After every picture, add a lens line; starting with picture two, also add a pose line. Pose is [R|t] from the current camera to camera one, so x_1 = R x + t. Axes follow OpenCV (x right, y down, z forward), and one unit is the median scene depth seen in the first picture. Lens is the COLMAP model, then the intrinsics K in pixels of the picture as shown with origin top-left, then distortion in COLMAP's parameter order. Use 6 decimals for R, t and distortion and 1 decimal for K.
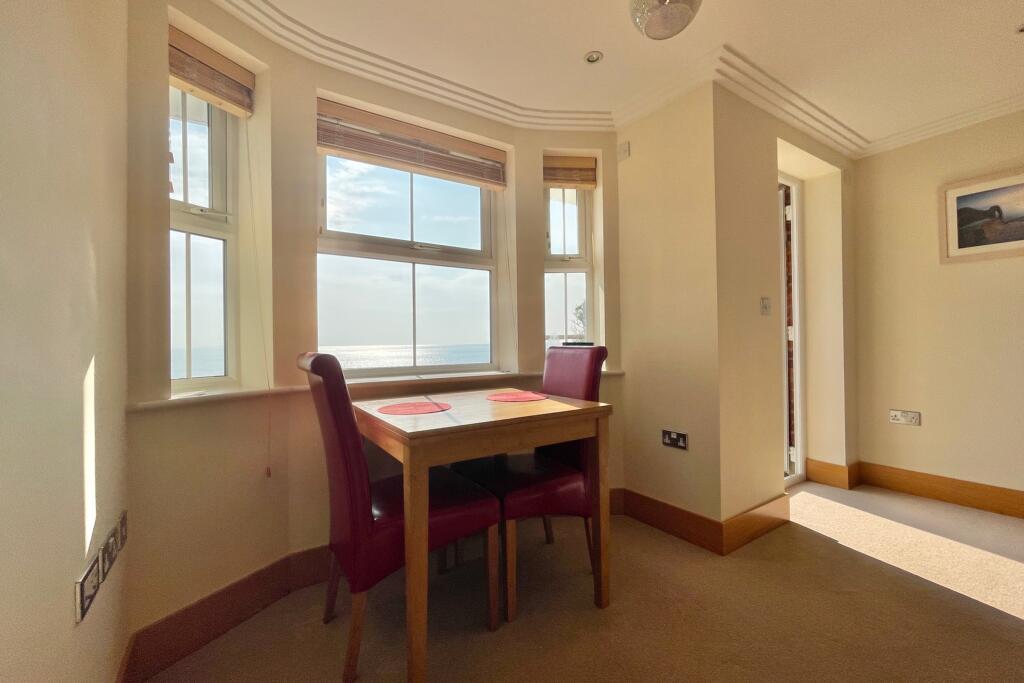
lens RADIAL K [[419.3, 0, 512.9], [0, 419.3, 341.7], [0, 0, 1]] dist [-0.000037, -0.000051]
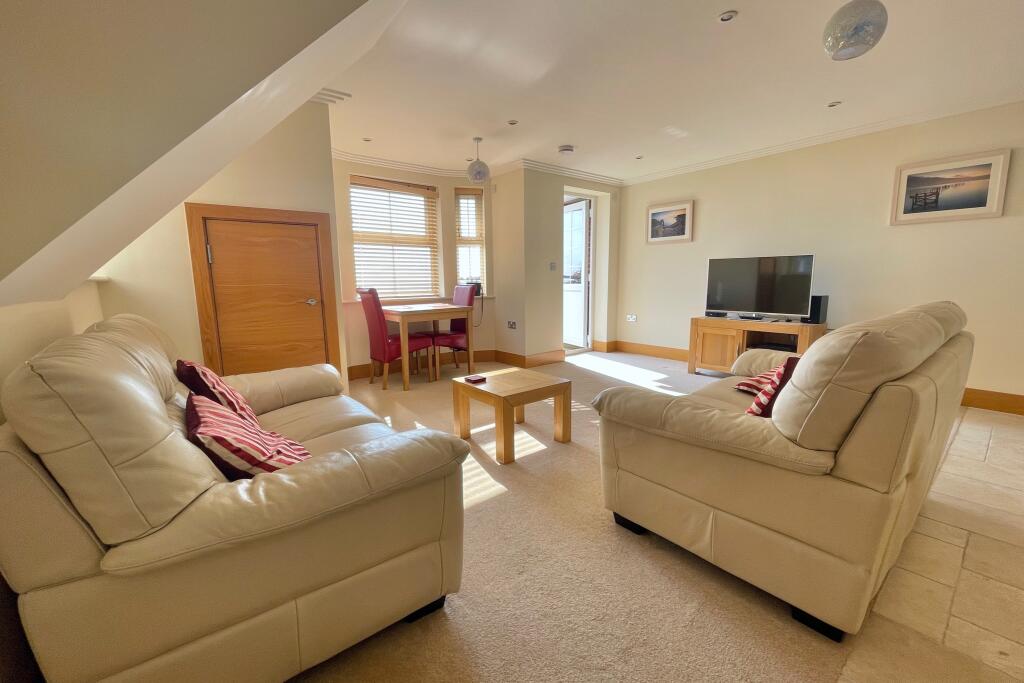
lens RADIAL K [[419.3, 0, 511.3], [0, 419.3, 344.4], [0, 0, 1]] dist [-0.000037, -0.000051]
pose [[0.995591, -0.012891, 0.092916, 0.145714], [-0.002064, 0.987262, 0.159091, -0.025645], [-0.093783, -0.158582, 0.982882, -1.140210]]
